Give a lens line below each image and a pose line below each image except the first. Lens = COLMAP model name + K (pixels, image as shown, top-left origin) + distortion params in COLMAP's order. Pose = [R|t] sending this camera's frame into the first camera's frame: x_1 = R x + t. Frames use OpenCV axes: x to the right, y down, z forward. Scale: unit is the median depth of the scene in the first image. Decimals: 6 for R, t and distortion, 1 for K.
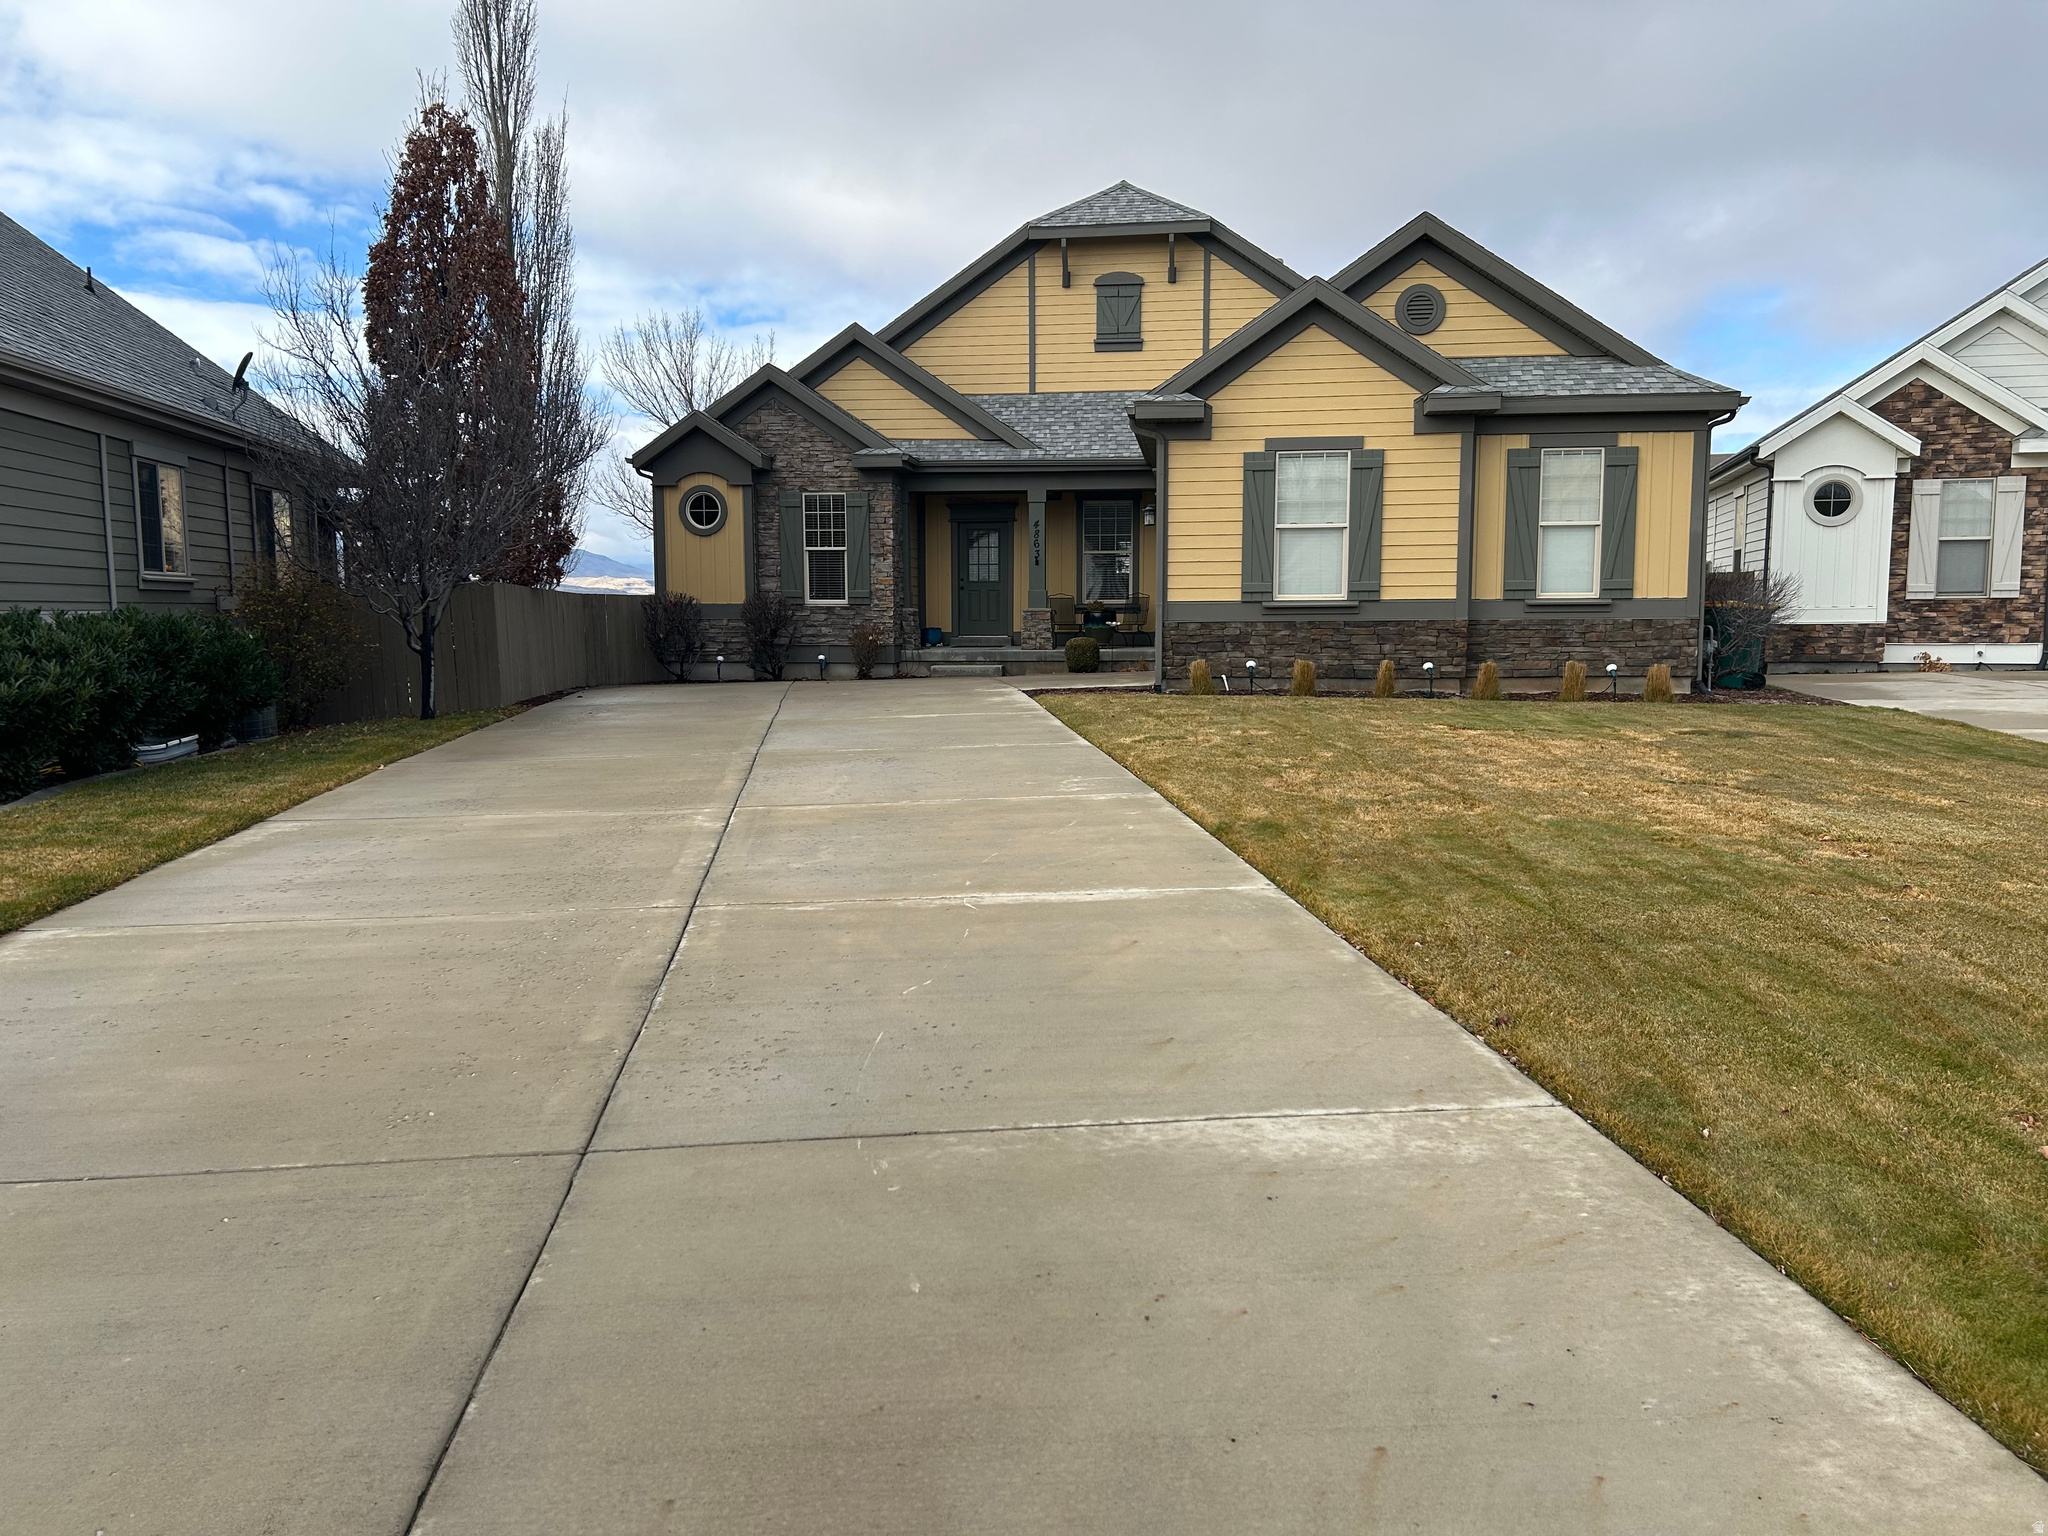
lens RADIAL K [[1537.2, 0, 1012.2], [0, 1537.2, 779.6], [0, 0, 1]] dist [0.058871, -0.063949]
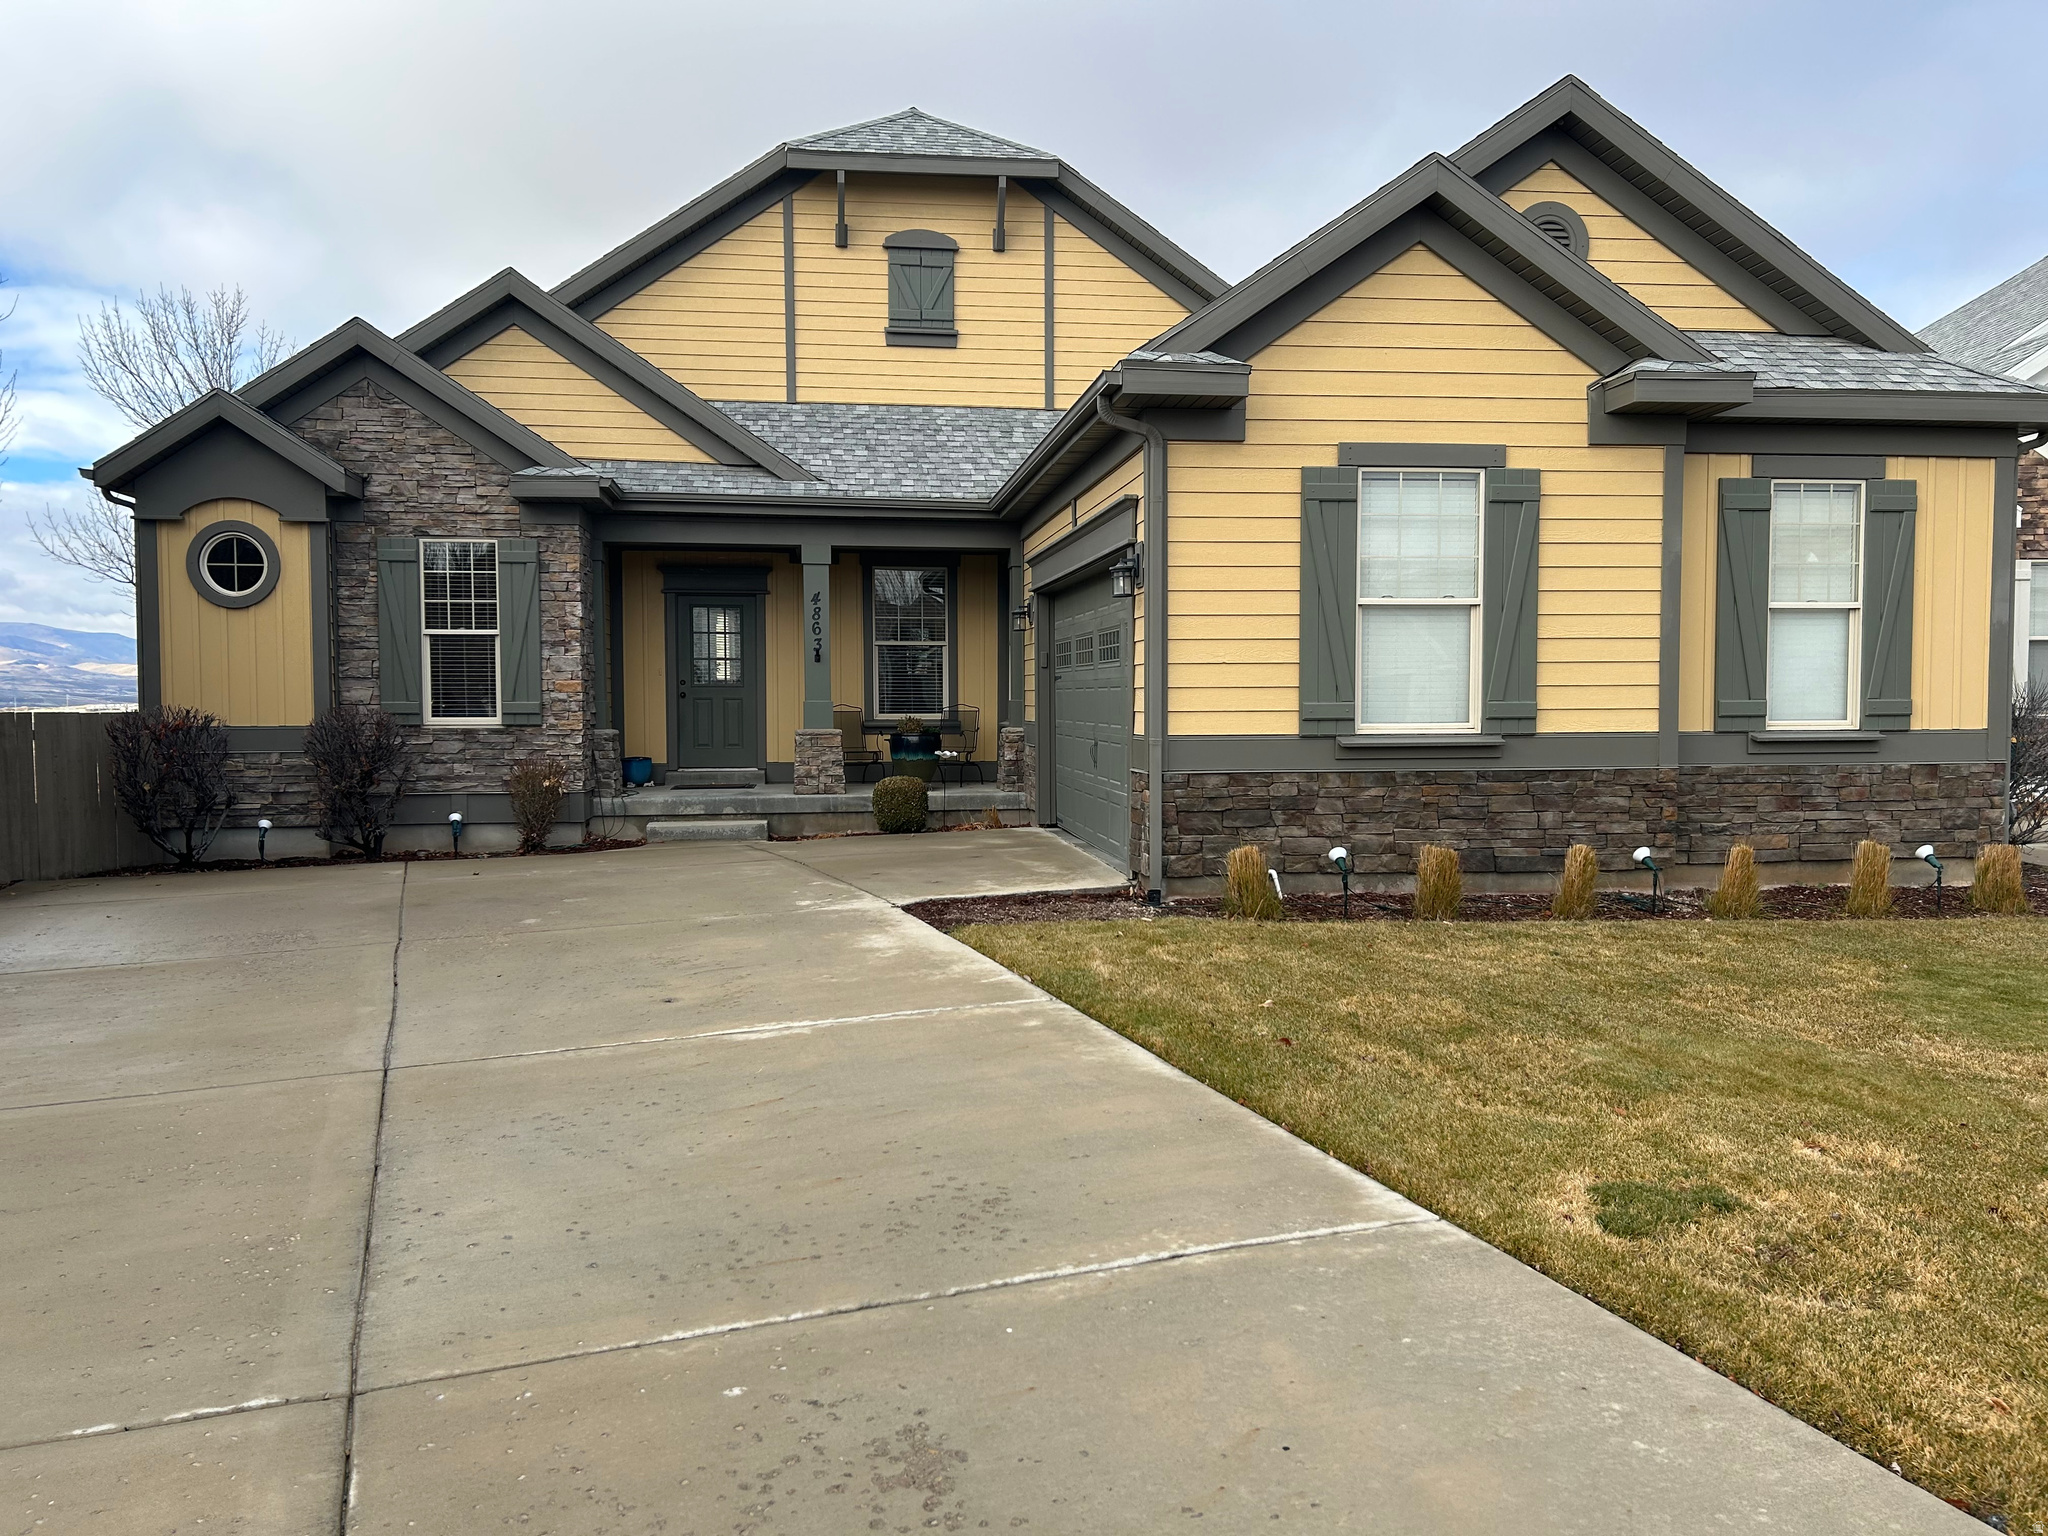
lens RADIAL K [[1537.2, 0, 1017.6], [0, 1537.2, 759.4], [0, 0, 1]] dist [0.058871, -0.063949]
pose [[0.967495, -0.009556, 0.252709, -0.066473], [0.027402, 0.997364, -0.067194, -0.056321], [-0.251401, 0.071934, 0.965206, 0.381980]]
